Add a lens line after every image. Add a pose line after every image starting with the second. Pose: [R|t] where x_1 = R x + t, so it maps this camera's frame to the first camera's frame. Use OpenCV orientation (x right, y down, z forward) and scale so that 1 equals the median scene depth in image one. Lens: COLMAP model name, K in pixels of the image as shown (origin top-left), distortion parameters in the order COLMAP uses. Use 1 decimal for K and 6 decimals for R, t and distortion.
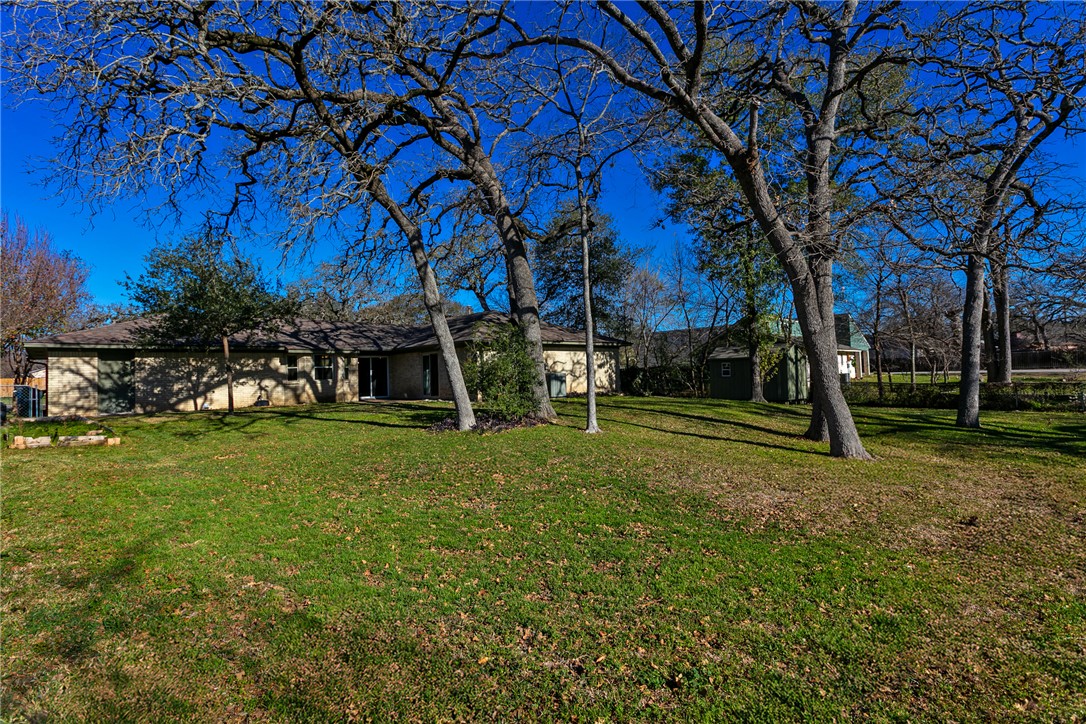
lens RADIAL K [[484.0, 0, 543.0], [0, 484.0, 362.0], [0, 0, 1]] dist [0.001691, -0.000068]
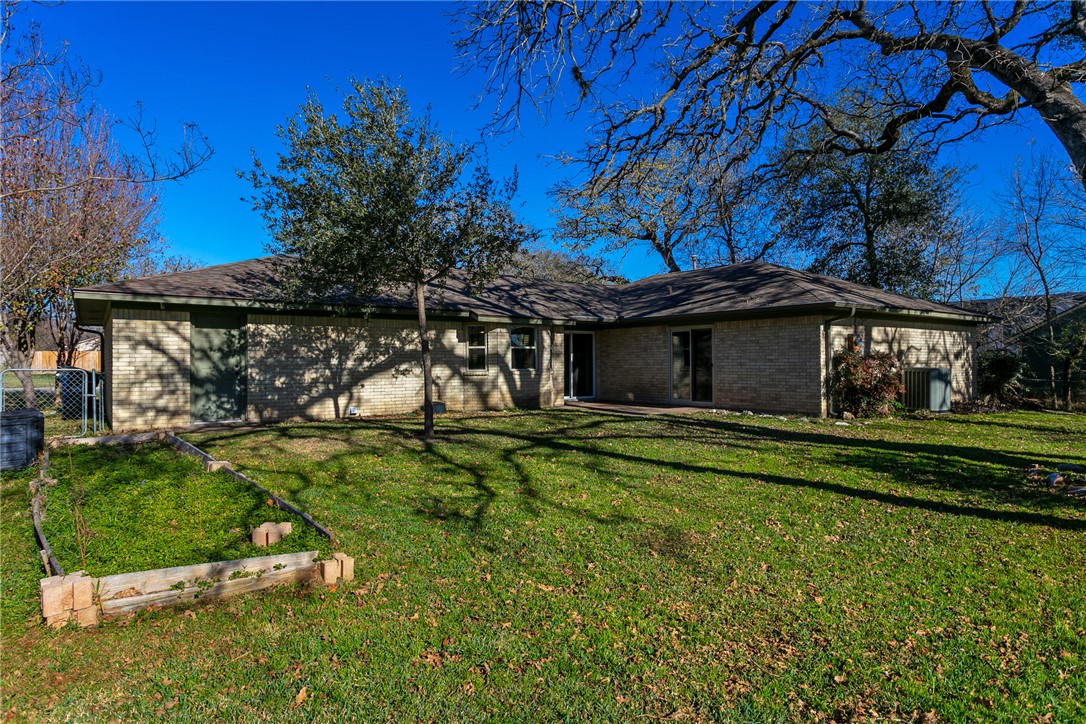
lens RADIAL K [[592.8, 0, 570.0], [0, 592.8, 359.1], [0, 0, 1]] dist [-0.005350, -0.000283]
pose [[0.993476, 0.024363, -0.111412, -0.363178], [-0.021757, 0.999462, 0.024543, 0.007030], [0.111950, -0.021959, 0.993471, 0.331061]]
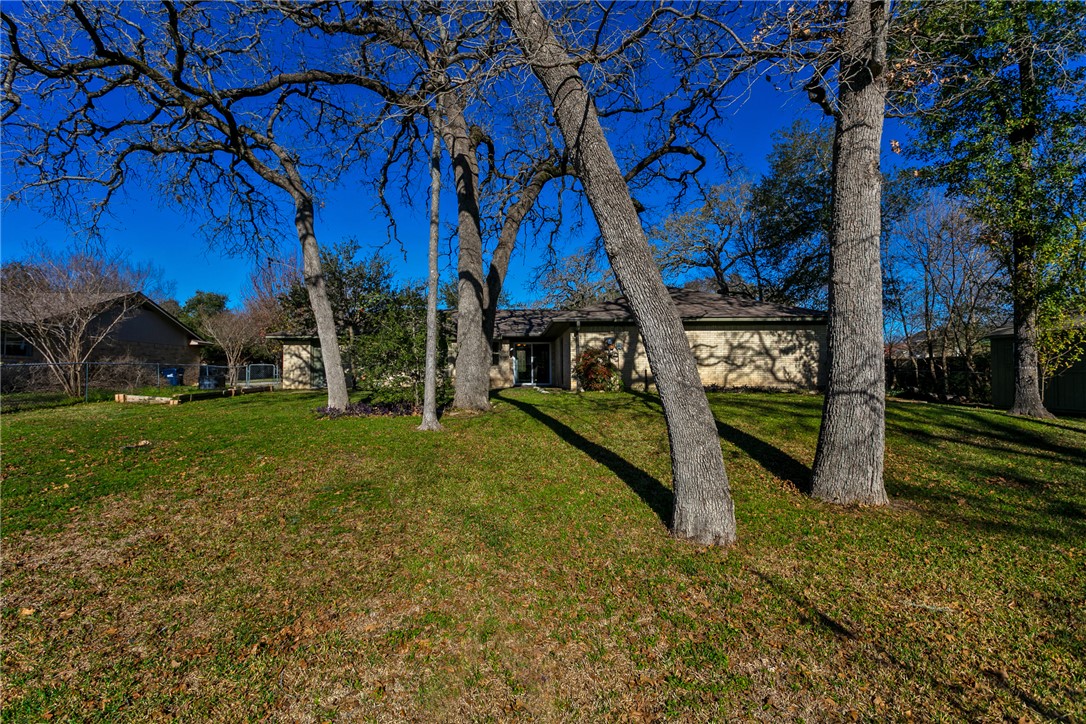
lens RADIAL K [[498.5, 0, 543.0], [0, 498.5, 362.0], [0, 0, 1]] dist [0.001827, 0.000151]
pose [[0.775499, 0.005674, -0.631324, 0.415349], [0.003607, 0.999903, 0.013417, 0.018244], [0.631339, -0.012682, 0.775403, 0.296702]]
